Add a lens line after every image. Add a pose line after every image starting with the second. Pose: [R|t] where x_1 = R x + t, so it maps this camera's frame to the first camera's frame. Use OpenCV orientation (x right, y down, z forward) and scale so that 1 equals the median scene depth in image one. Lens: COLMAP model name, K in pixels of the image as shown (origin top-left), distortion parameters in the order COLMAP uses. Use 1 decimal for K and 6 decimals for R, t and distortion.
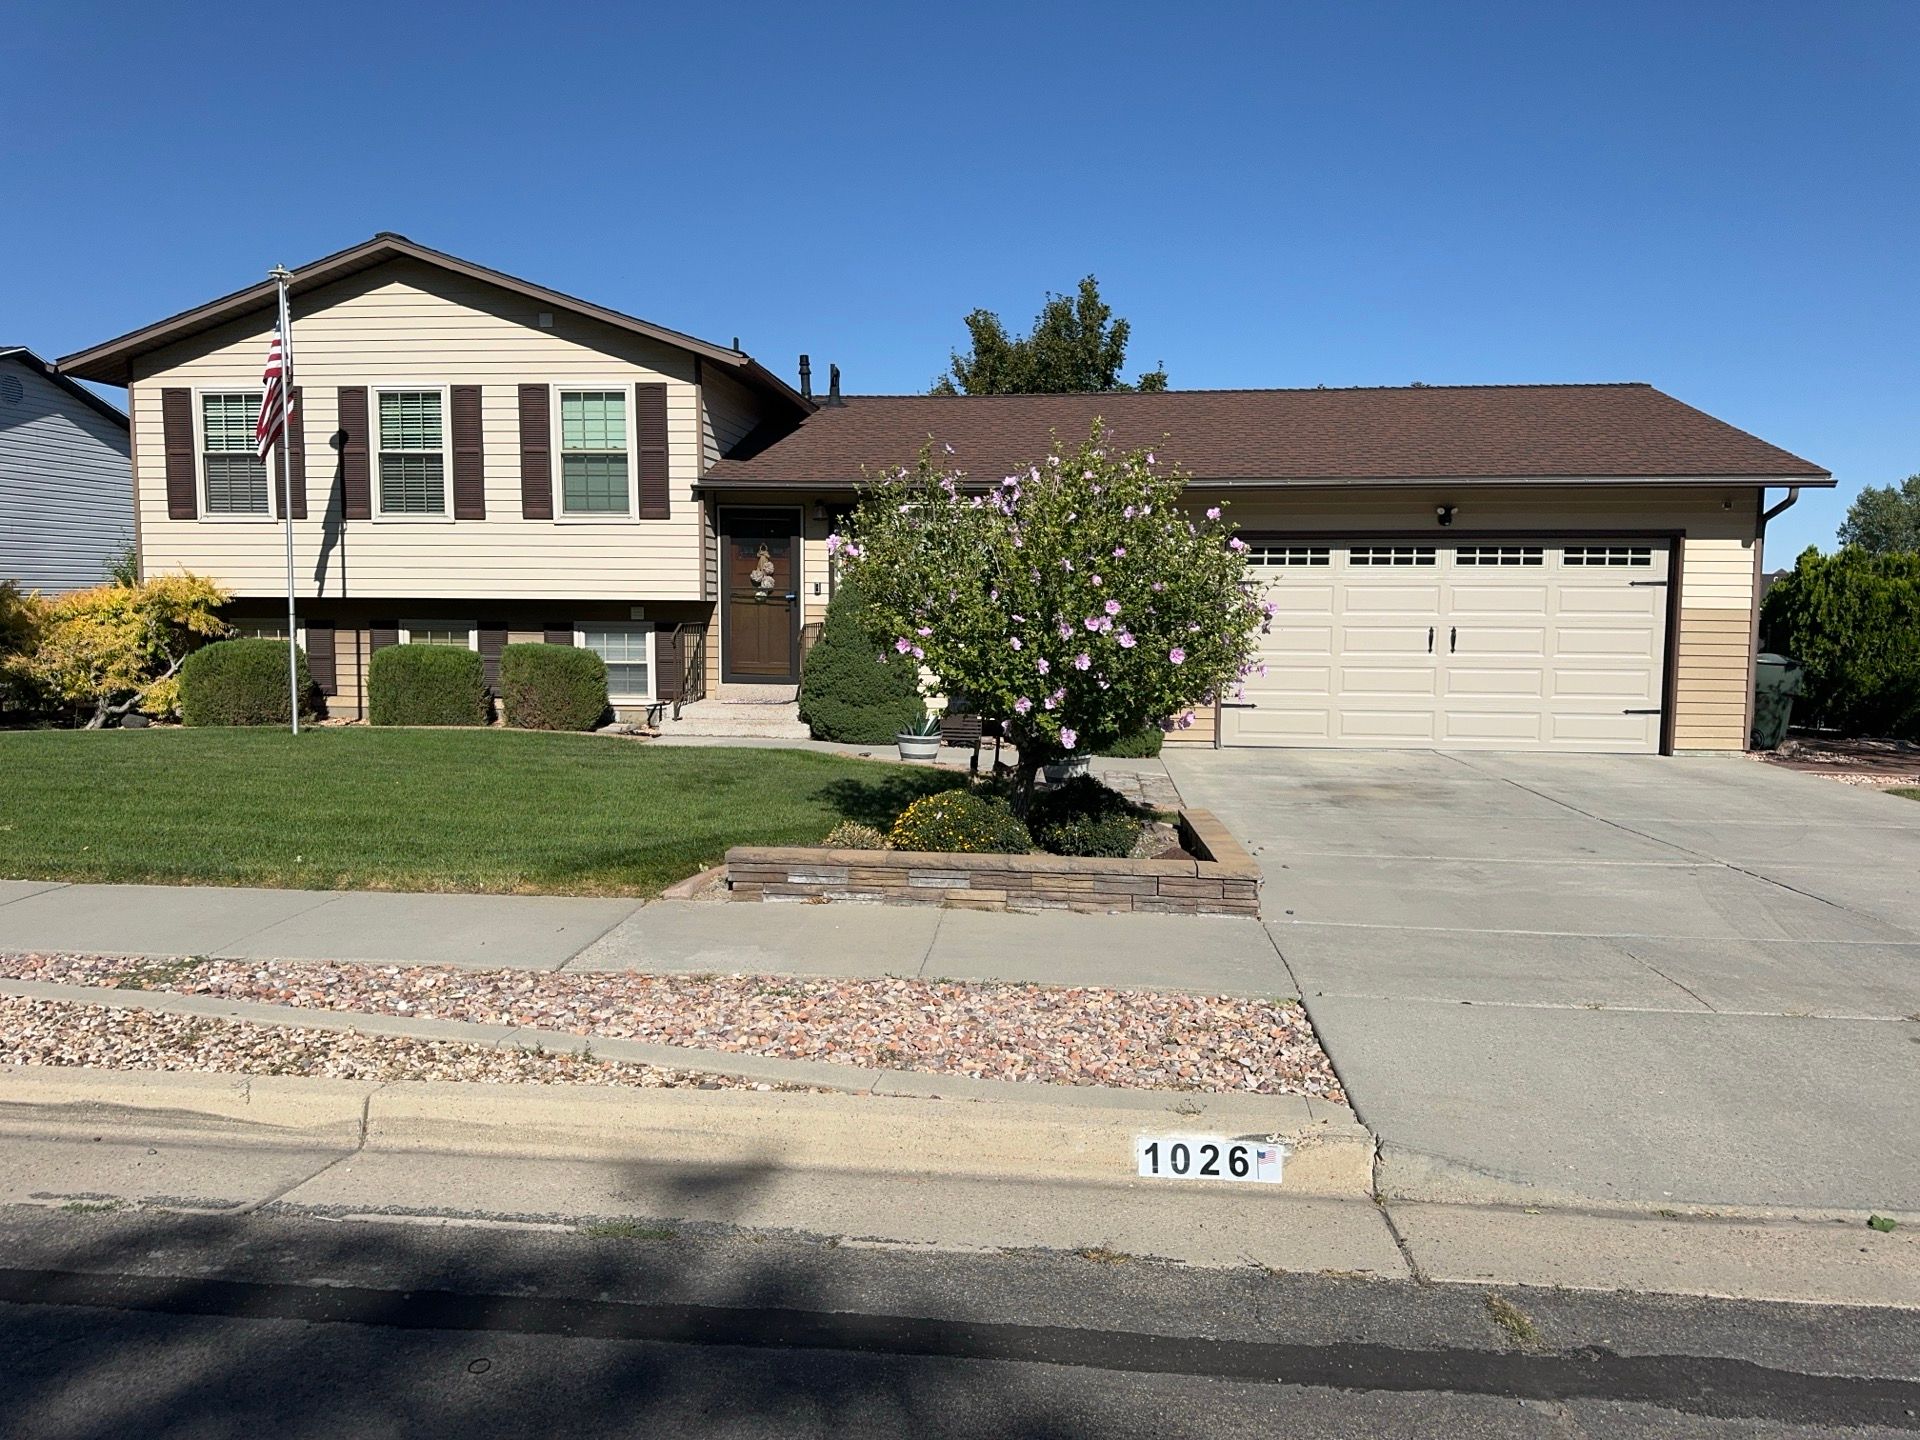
lens RADIAL K [[1395.4, 0, 928.9], [0, 1395.4, 791.9], [0, 0, 1]] dist [0.050285, -0.004982]
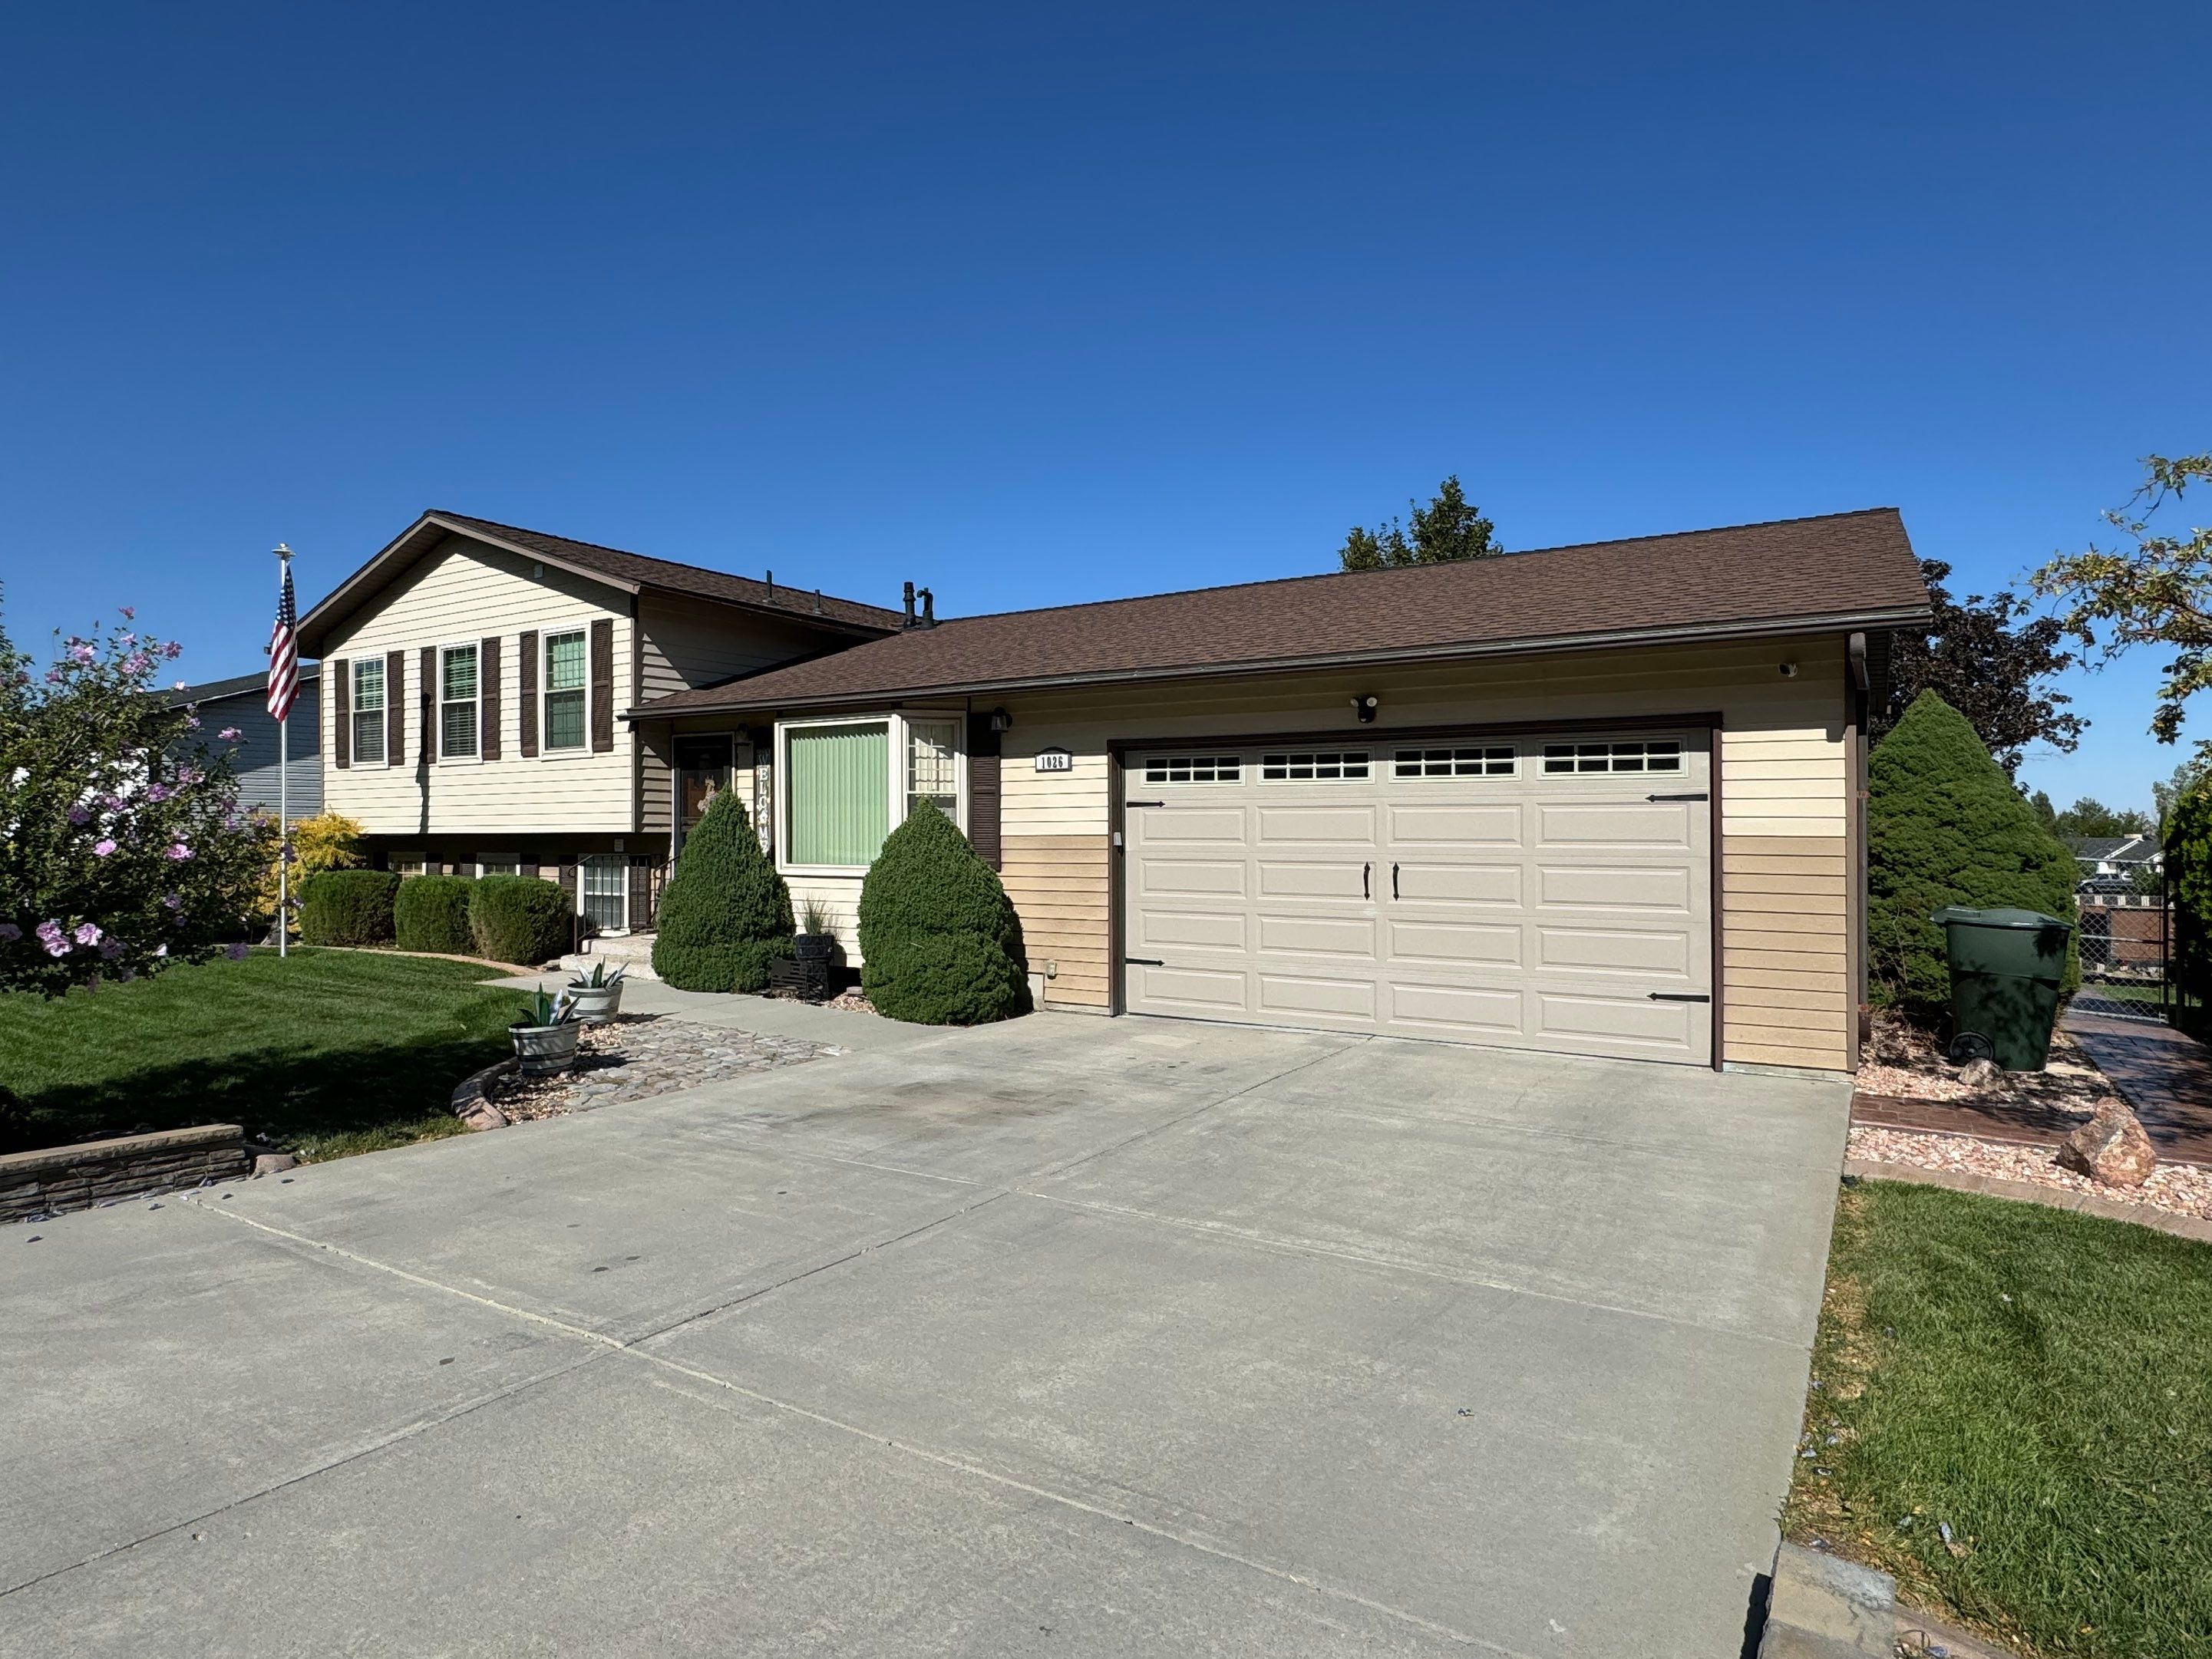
lens RADIAL K [[1275.9, 0, 1104.9], [0, 1275.9, 824.0], [0, 0, 1]] dist [0.007043, 0.001040]
pose [[0.897078, -0.011995, -0.441708, 0.522393], [-0.049434, 0.990632, -0.127299, -0.047423], [0.439097, 0.136033, 0.888081, 0.361923]]
